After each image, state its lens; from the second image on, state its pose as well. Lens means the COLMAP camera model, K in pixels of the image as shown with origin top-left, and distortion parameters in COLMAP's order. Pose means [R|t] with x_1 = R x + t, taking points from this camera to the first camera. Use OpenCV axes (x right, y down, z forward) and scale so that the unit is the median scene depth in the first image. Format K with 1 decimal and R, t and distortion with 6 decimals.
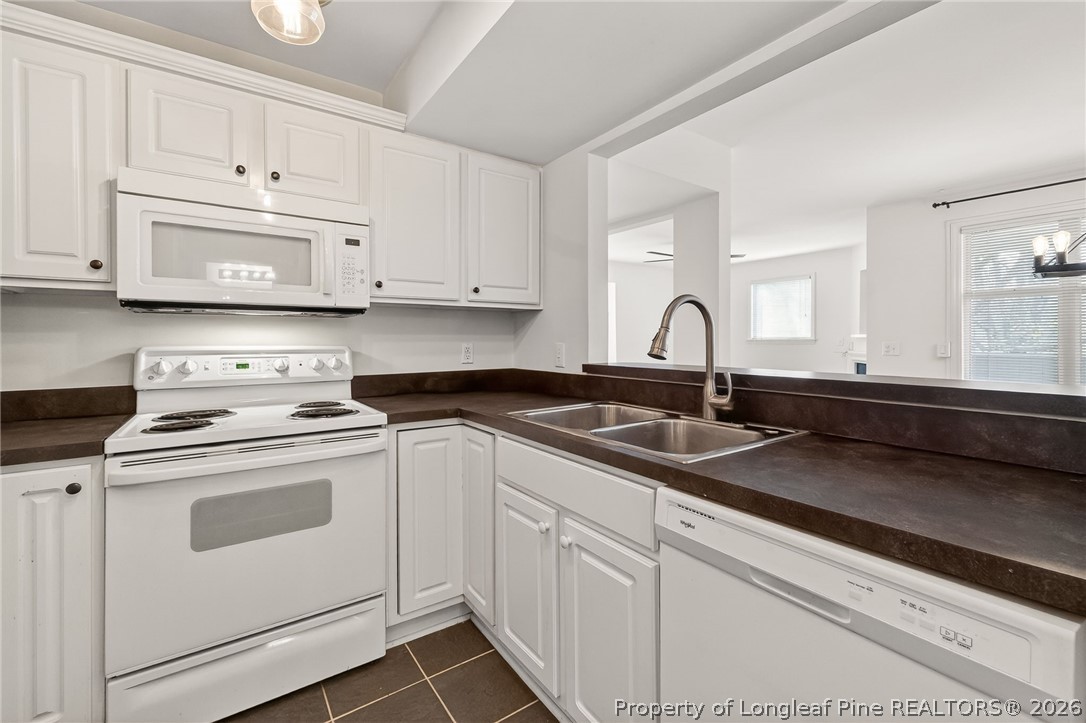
lens RADIAL K [[464.3, 0, 547.1], [0, 464.3, 340.3], [0, 0, 1]] dist [0.003890, 0.000267]
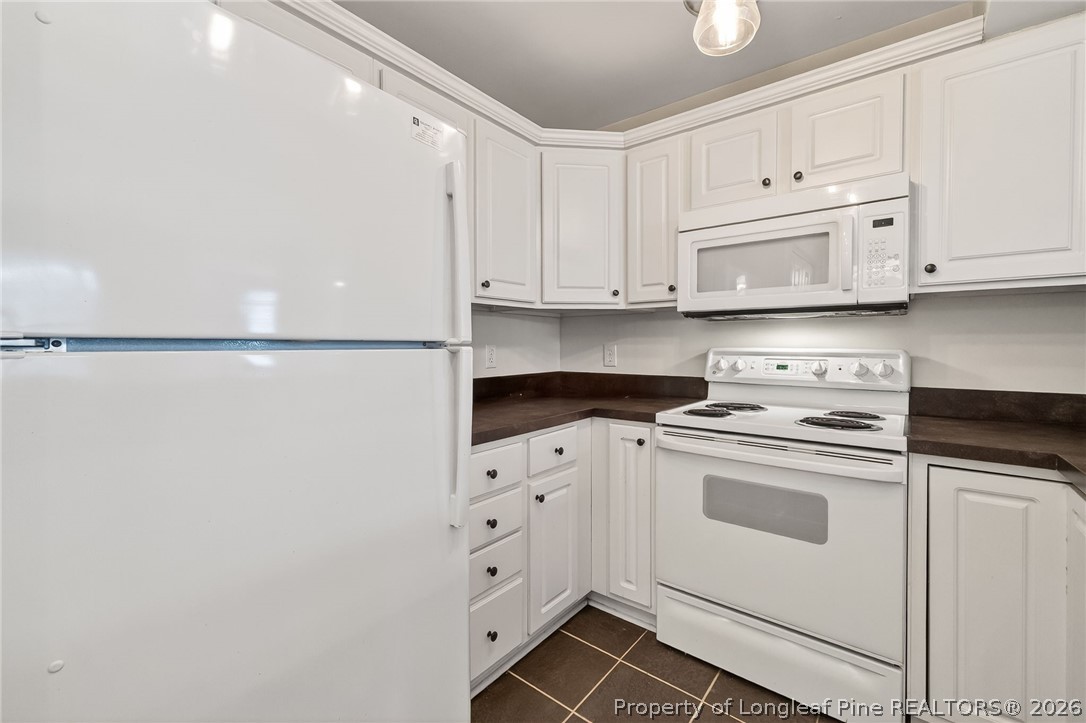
lens RADIAL K [[457.3, 0, 538.8], [0, 457.3, 352.8], [0, 0, 1]] dist [0.000451, -0.000180]
pose [[0.273325, 0.019914, -0.961715, 0.205919], [-0.000608, 0.999789, 0.020530, 0.002274], [0.961921, -0.005027, 0.273280, 0.203259]]
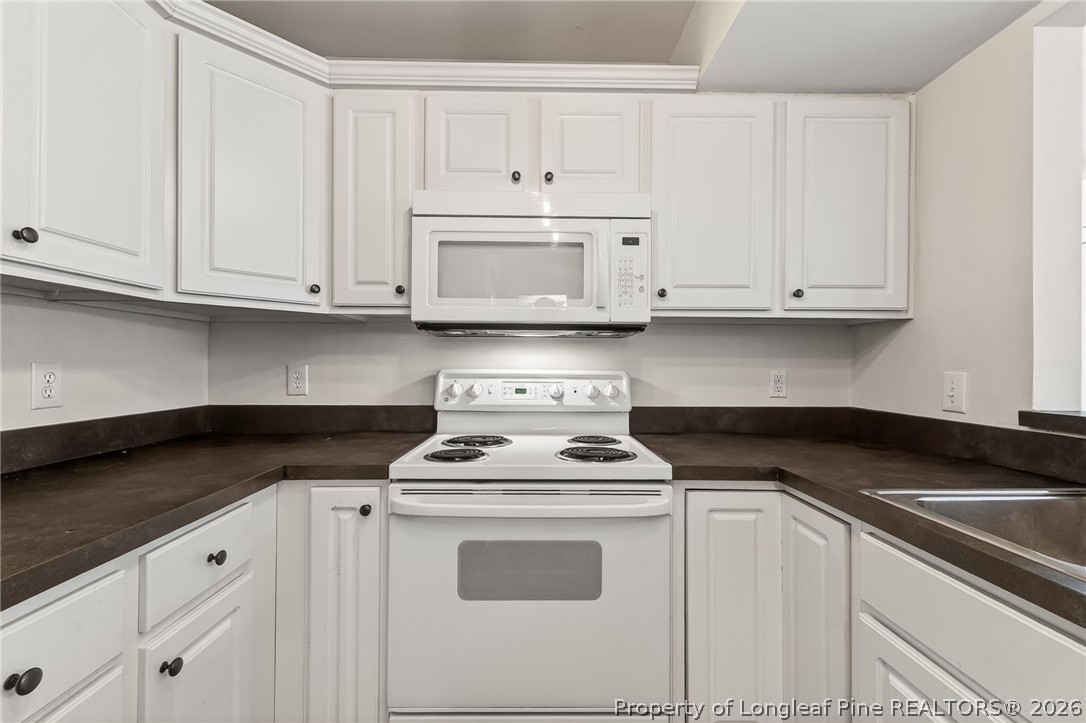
lens RADIAL K [[458.5, 0, 543.0], [0, 458.5, 361.5], [0, 0, 1]] dist [0.003634, 0.000436]
pose [[0.826060, 0.003535, -0.563571, -0.103233], [-0.008508, 0.999945, -0.006198, 0.001342], [0.563518, 0.009915, 0.826044, 0.280097]]
